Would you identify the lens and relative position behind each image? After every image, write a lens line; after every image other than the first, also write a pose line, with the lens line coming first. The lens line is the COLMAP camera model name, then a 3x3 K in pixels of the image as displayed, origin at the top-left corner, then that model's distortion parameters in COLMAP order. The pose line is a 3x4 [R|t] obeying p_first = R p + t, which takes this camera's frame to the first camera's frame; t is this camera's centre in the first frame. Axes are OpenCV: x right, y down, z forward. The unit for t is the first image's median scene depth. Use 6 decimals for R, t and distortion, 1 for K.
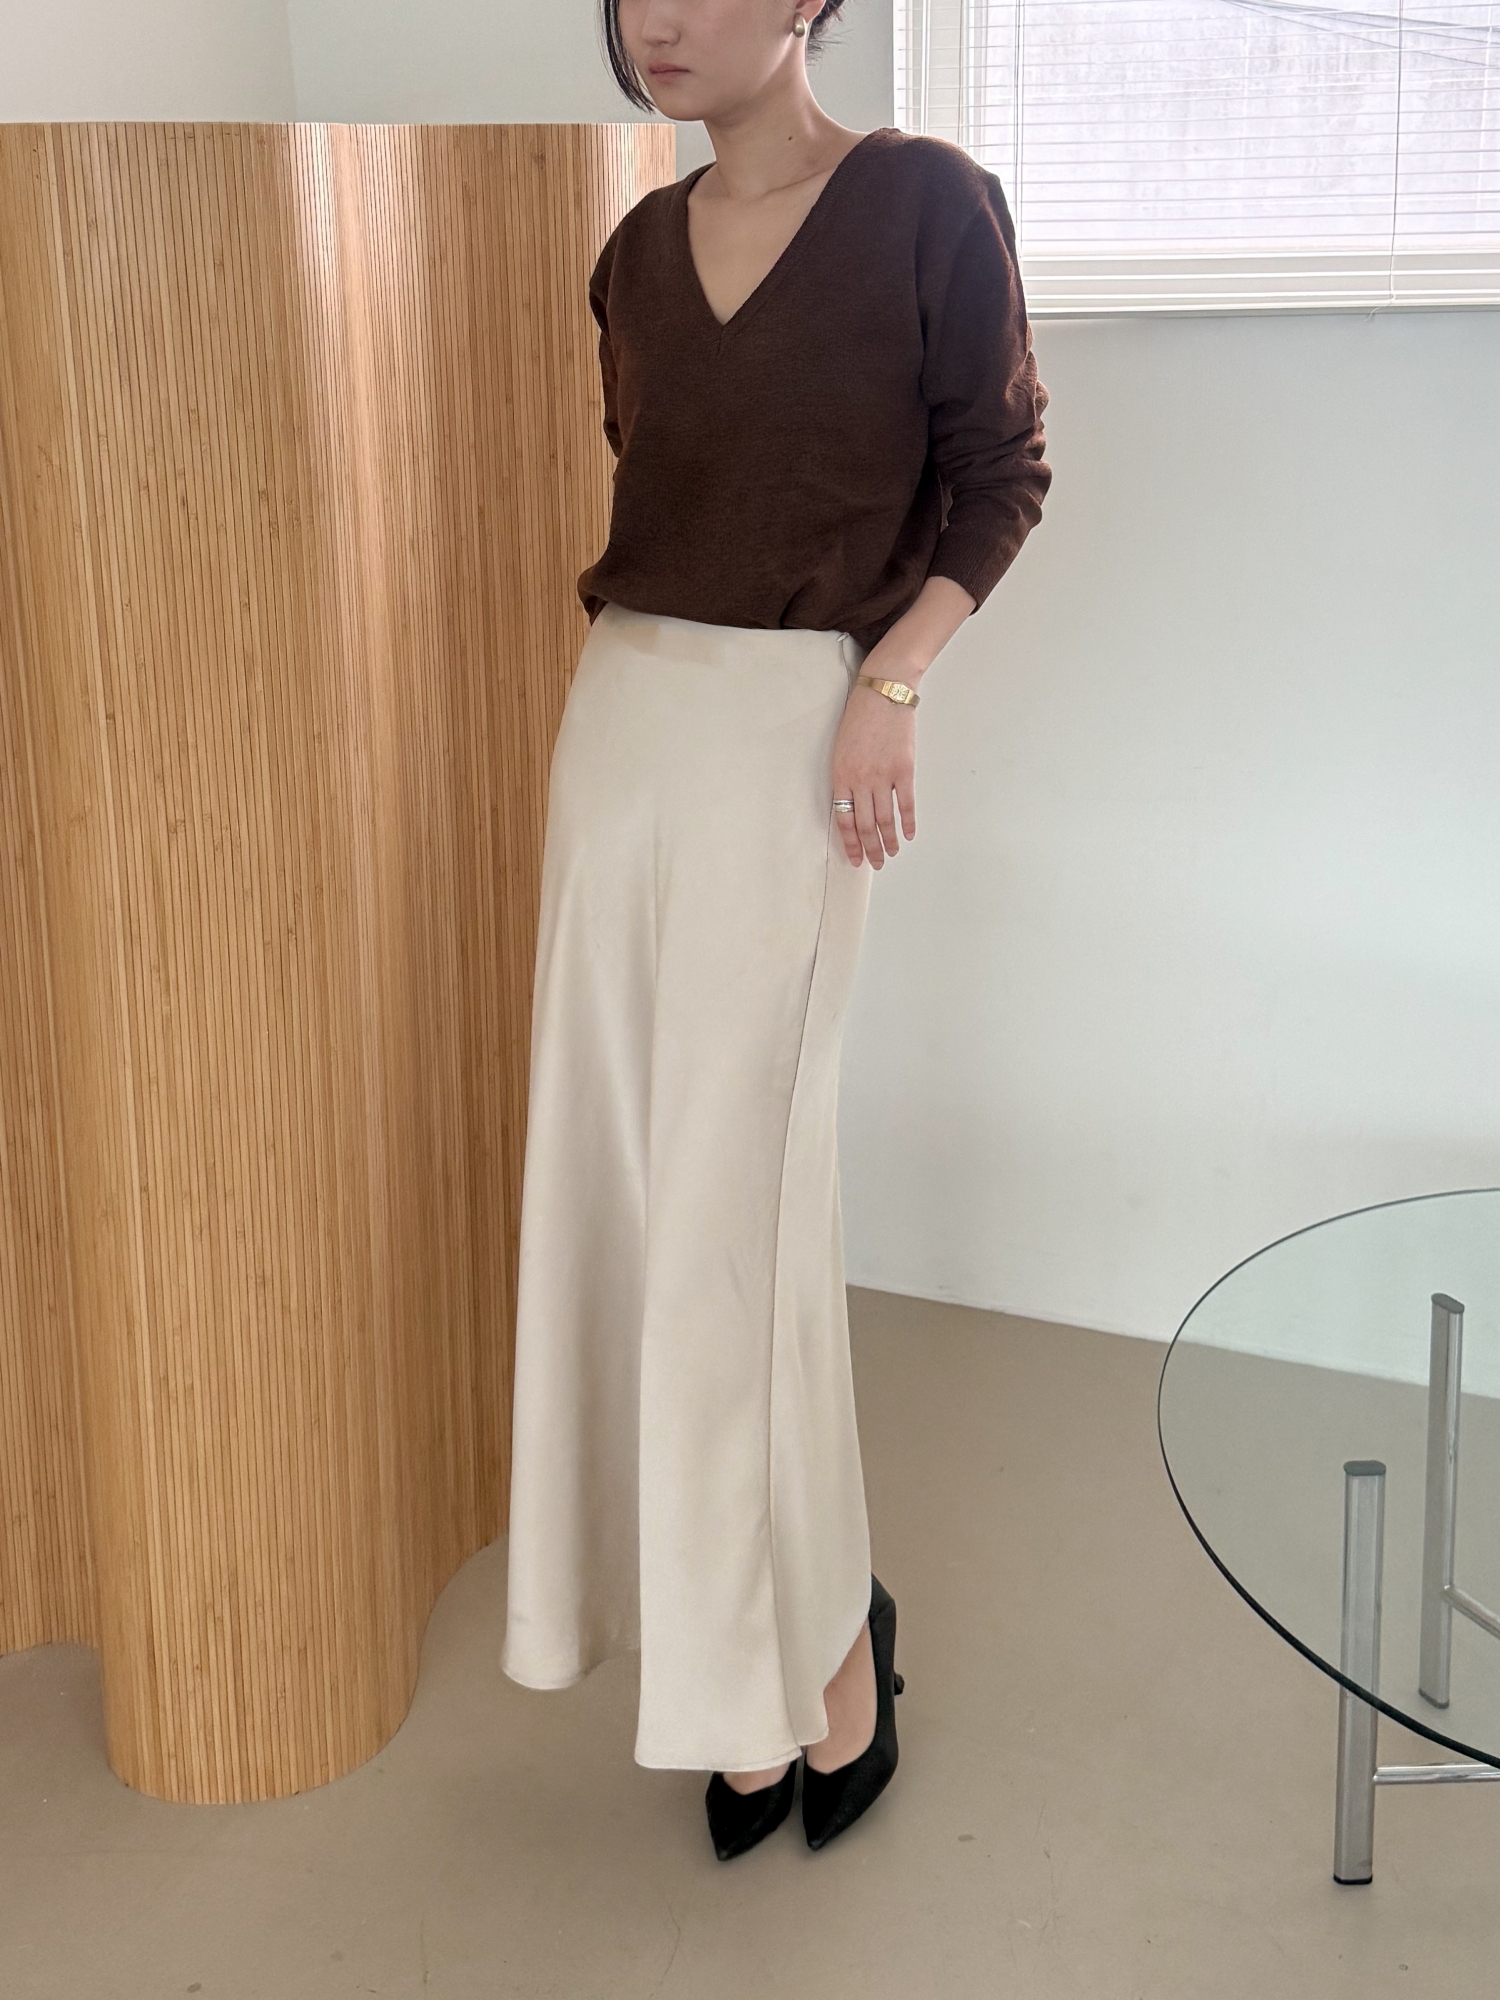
lens RADIAL K [[1632.9, 0, 750.0], [0, 1632.9, 1000.0], [0, 0, 1]] dist [-0.009933, -0.003930]
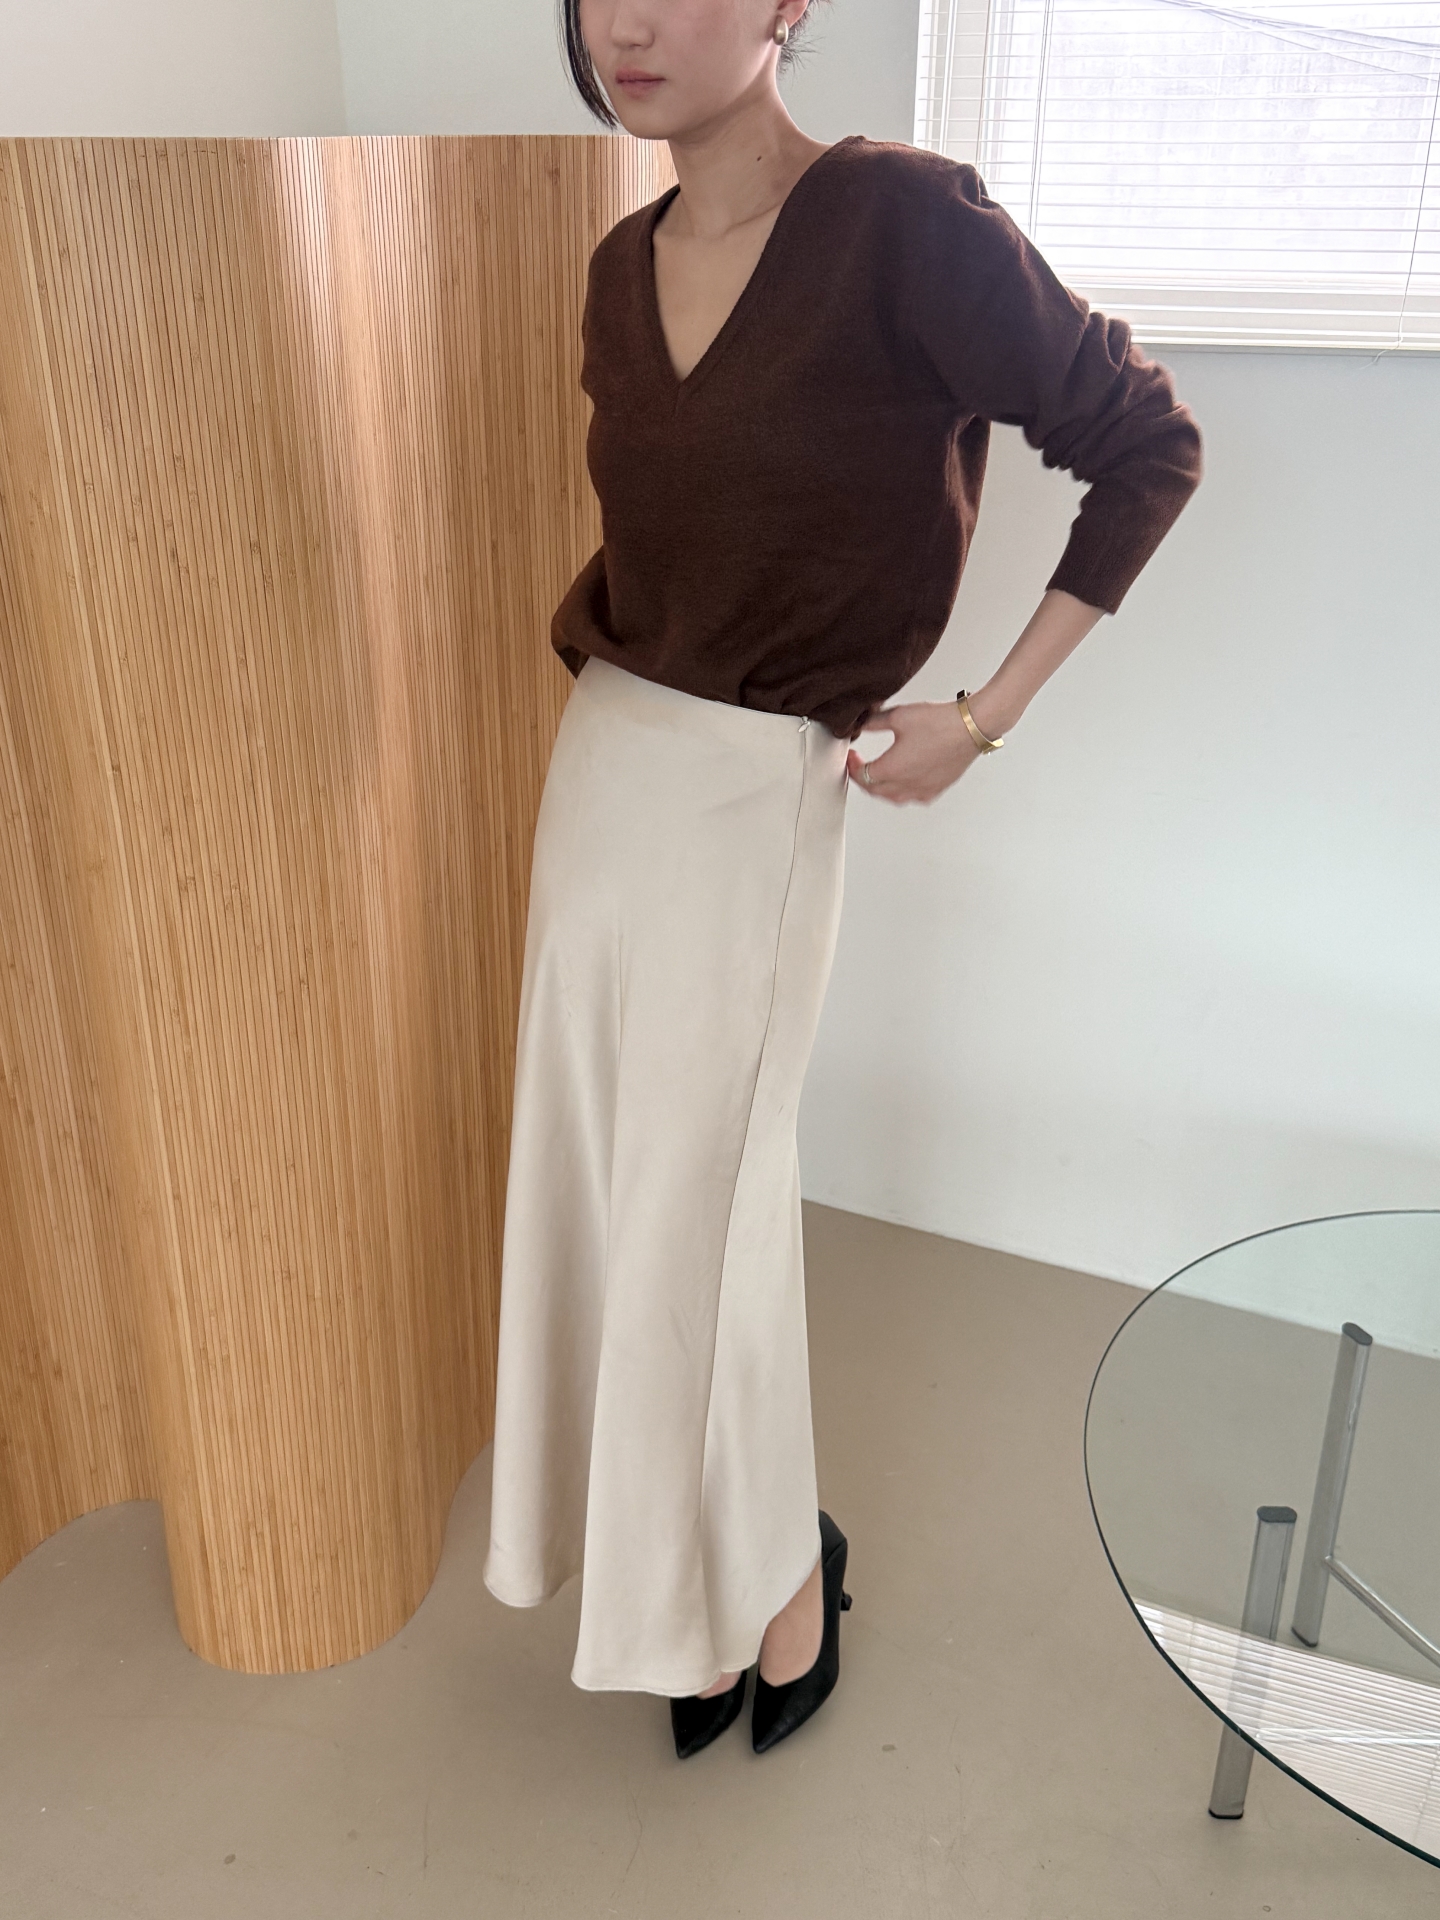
lens RADIAL K [[1567.6, 0, 720.0], [0, 1567.6, 960.0], [0, 0, 1]] dist [-0.009933, -0.003930]
pose [[0.993579, 0.073305, -0.086186, 0.060389], [-0.047941, 0.962733, 0.266171, -0.321392], [0.102486, -0.260330, 0.960065, 0.087112]]
